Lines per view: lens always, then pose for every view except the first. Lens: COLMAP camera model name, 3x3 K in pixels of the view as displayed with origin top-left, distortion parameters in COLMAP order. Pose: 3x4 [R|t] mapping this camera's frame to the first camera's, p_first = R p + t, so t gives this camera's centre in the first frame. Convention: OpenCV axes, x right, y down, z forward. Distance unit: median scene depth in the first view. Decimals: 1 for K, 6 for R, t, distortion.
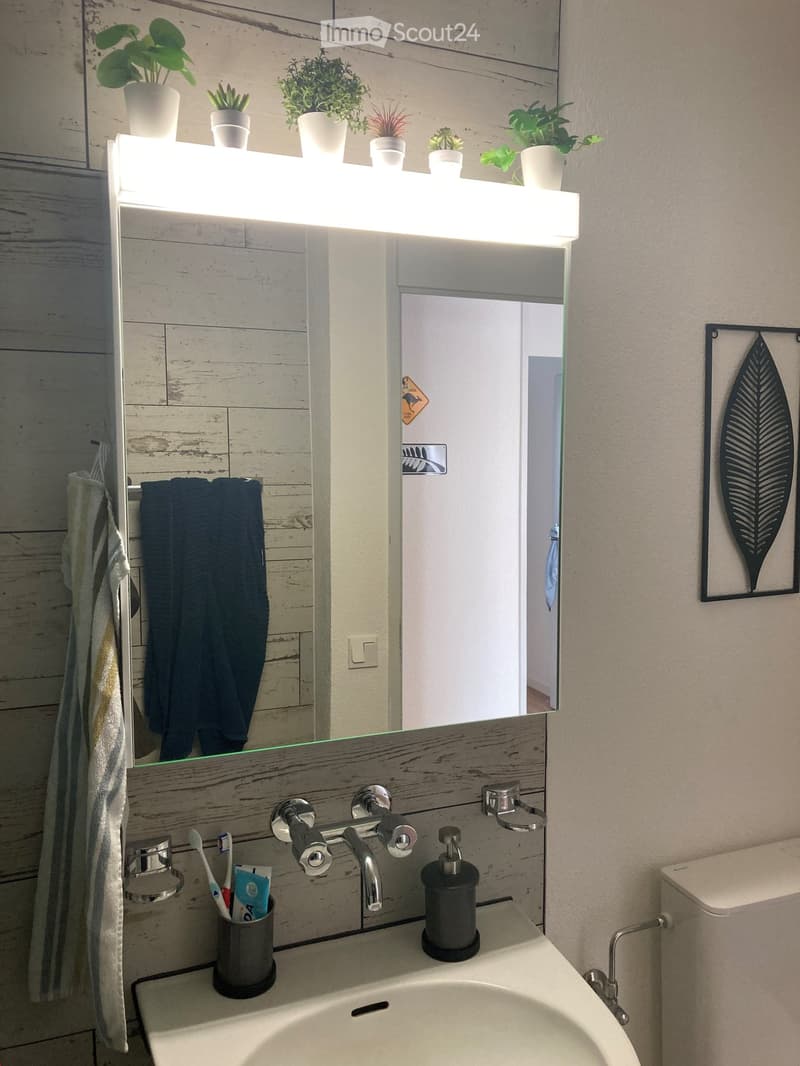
lens RADIAL K [[876.7, 0, 419.5], [0, 876.7, 518.5], [0, 0, 1]] dist [0.004119, 0.002485]
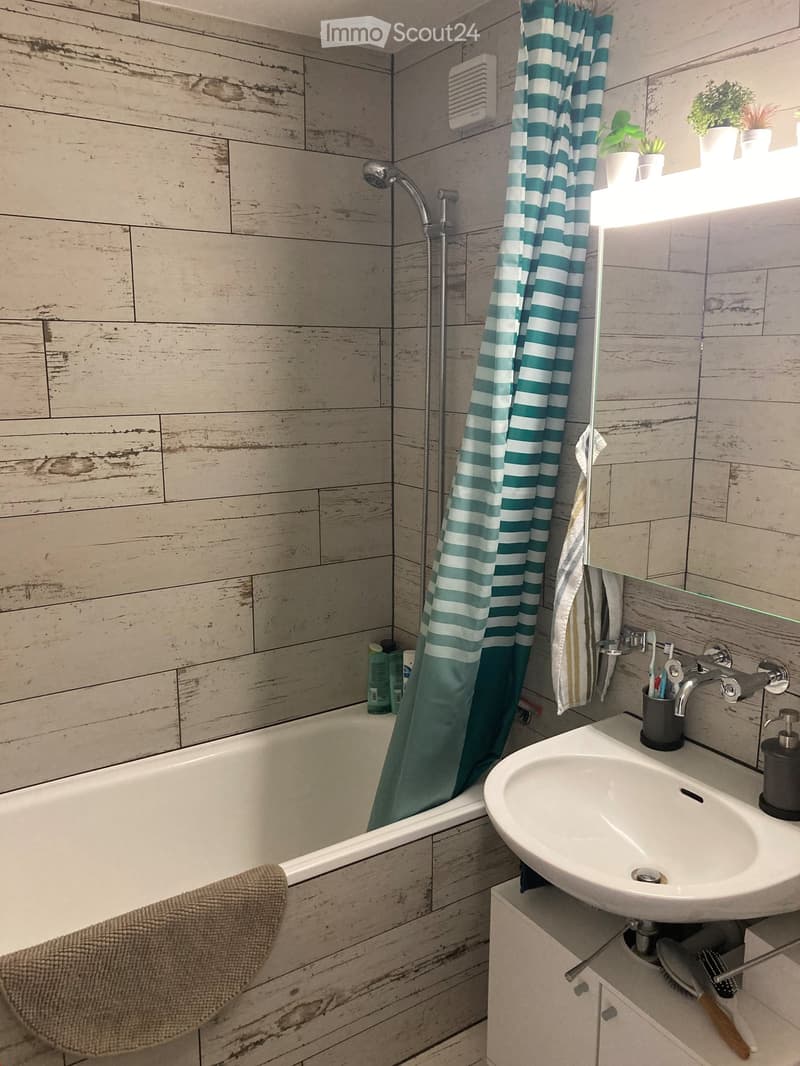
lens RADIAL K [[876.7, 0, 419.5], [0, 876.7, 518.5], [0, 0, 1]] dist [0.004119, 0.002485]
pose [[0.199175, 0.175559, -0.964110, 1.118319], [-0.086029, 0.983156, 0.161255, -0.048070], [0.976181, 0.050823, 0.210923, 0.283846]]
